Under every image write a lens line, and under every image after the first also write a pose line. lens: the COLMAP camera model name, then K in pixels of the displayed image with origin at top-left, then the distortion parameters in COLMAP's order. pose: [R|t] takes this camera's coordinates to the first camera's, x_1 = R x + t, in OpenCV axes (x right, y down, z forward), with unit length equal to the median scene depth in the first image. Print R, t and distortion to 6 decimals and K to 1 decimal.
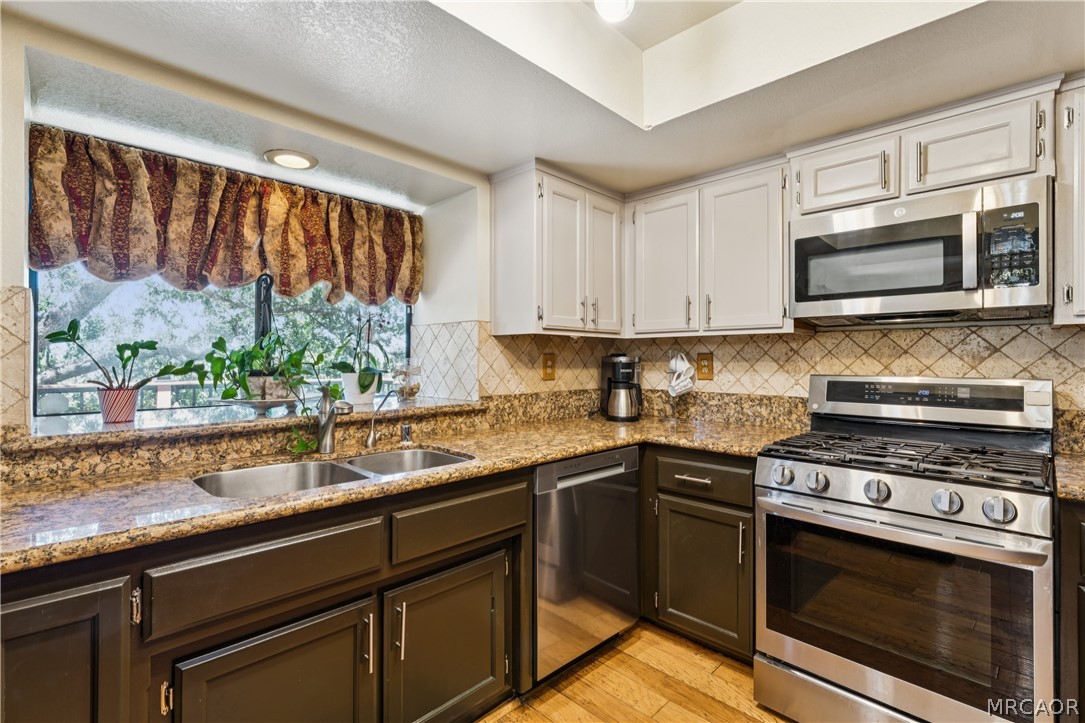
lens RADIAL K [[499.9, 0, 543.8], [0, 499.9, 361.8], [0, 0, 1]] dist [0.002575, 0.000193]
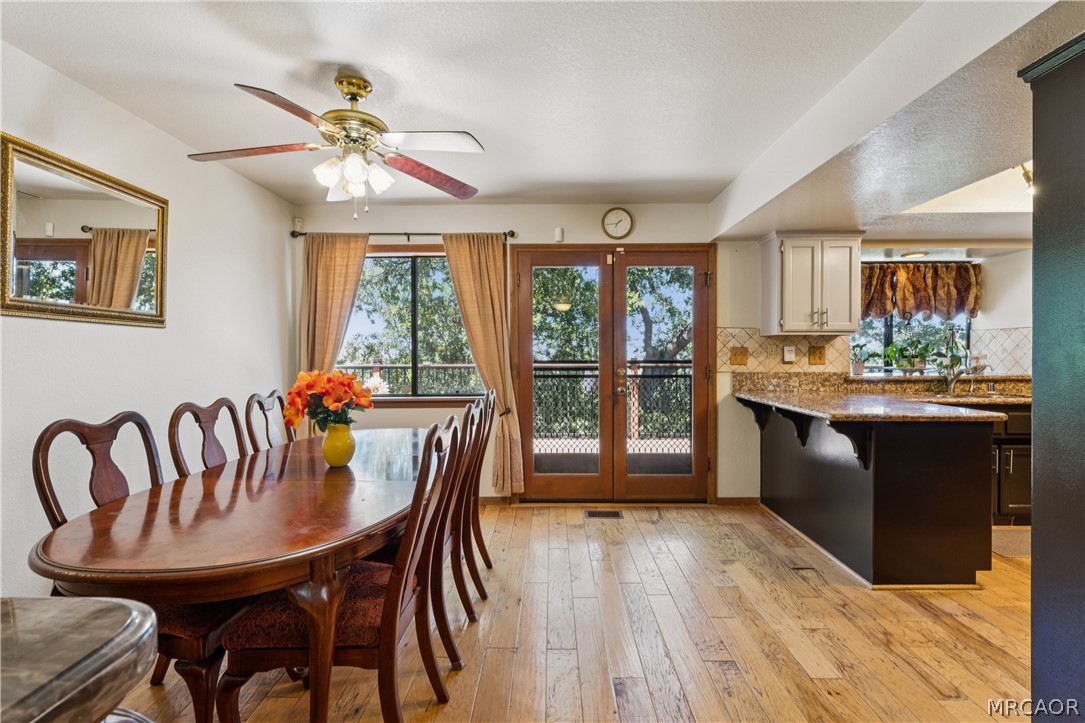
lens RADIAL K [[499.9, 0, 541.7], [0, 499.9, 357.7], [0, 0, 1]] dist [0.002575, 0.000193]
pose [[0.697184, 0.012666, -0.716781, -0.072079], [0.000396, 0.999837, 0.018053, -0.011296], [0.716893, -0.012870, 0.697065, -1.340848]]
